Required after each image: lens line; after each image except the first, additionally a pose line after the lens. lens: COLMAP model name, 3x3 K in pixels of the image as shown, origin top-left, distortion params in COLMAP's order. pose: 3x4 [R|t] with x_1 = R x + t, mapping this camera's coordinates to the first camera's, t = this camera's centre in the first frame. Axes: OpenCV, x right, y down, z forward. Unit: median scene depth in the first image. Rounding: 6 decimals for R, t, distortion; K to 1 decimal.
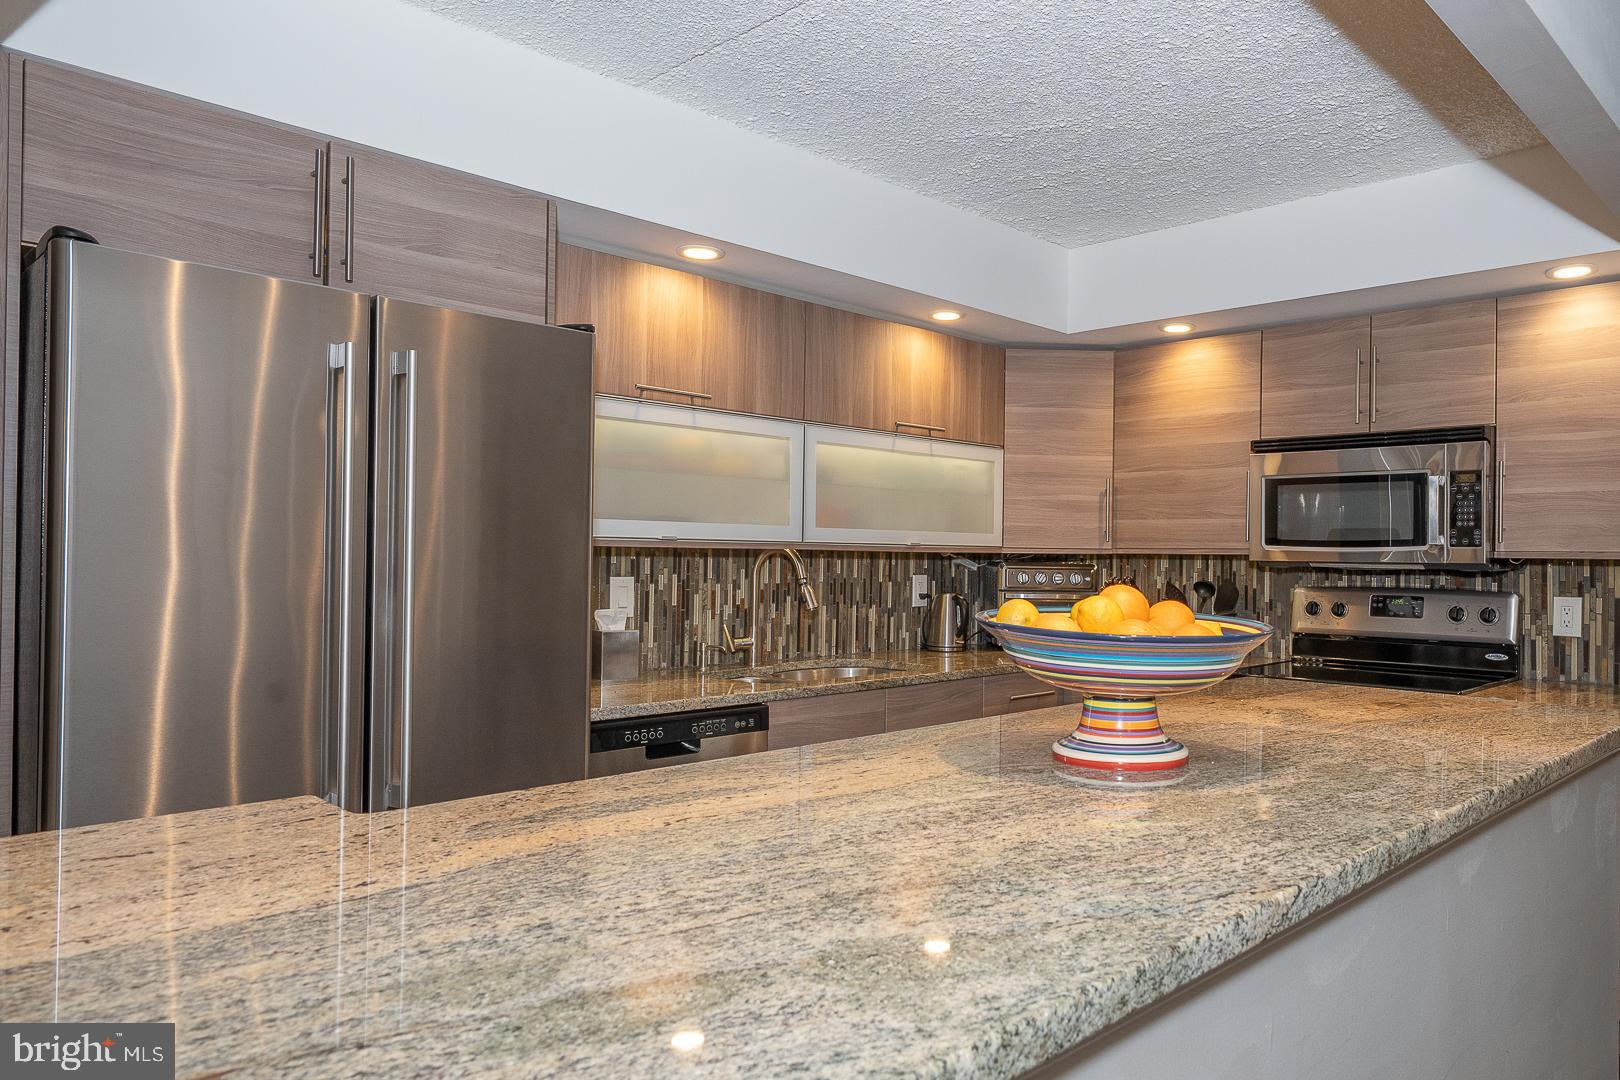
lens RADIAL K [[1086.2, 0, 958.5], [0, 1086.2, 547.0], [0, 0, 1]] dist [0.000916, 0.000093]
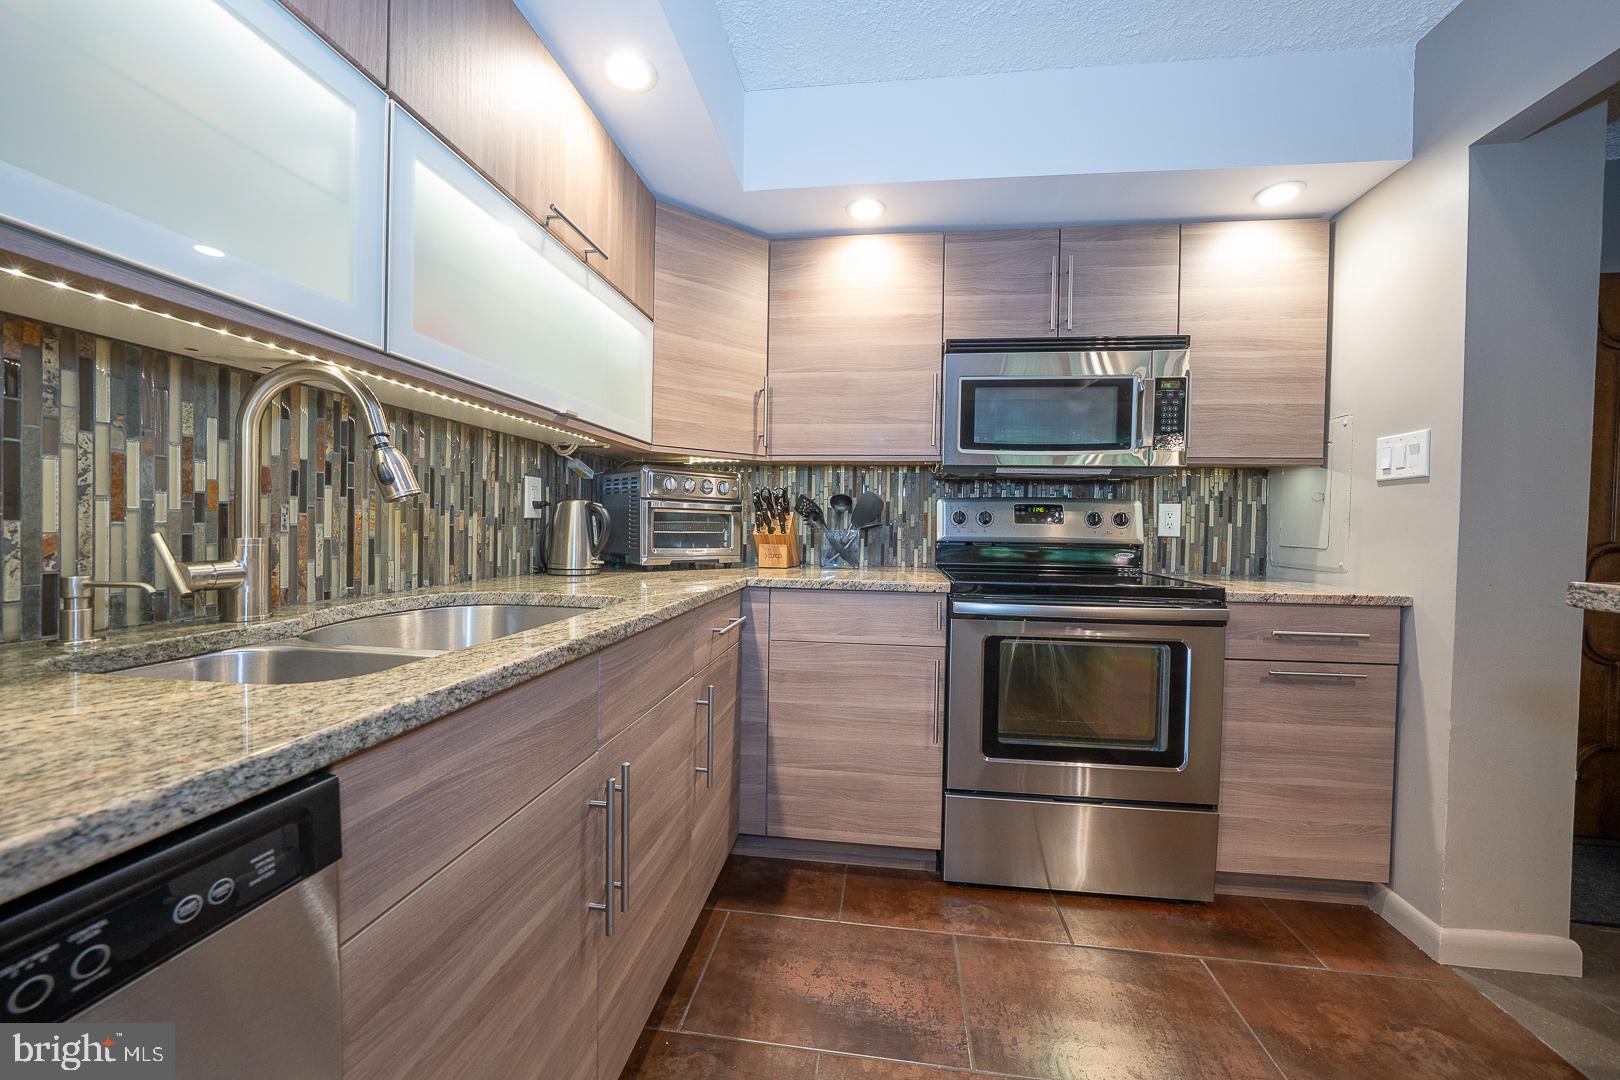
lens RADIAL K [[594.8, 0, 814.5], [0, 594.8, 536.2], [0, 0, 1]] dist [-0.023524, 0.005600]
pose [[0.825129, -0.010191, 0.564852, -0.124233], [-0.010460, 0.999390, 0.033312, 0.059542], [-0.564847, -0.033395, 0.824520, 0.631221]]
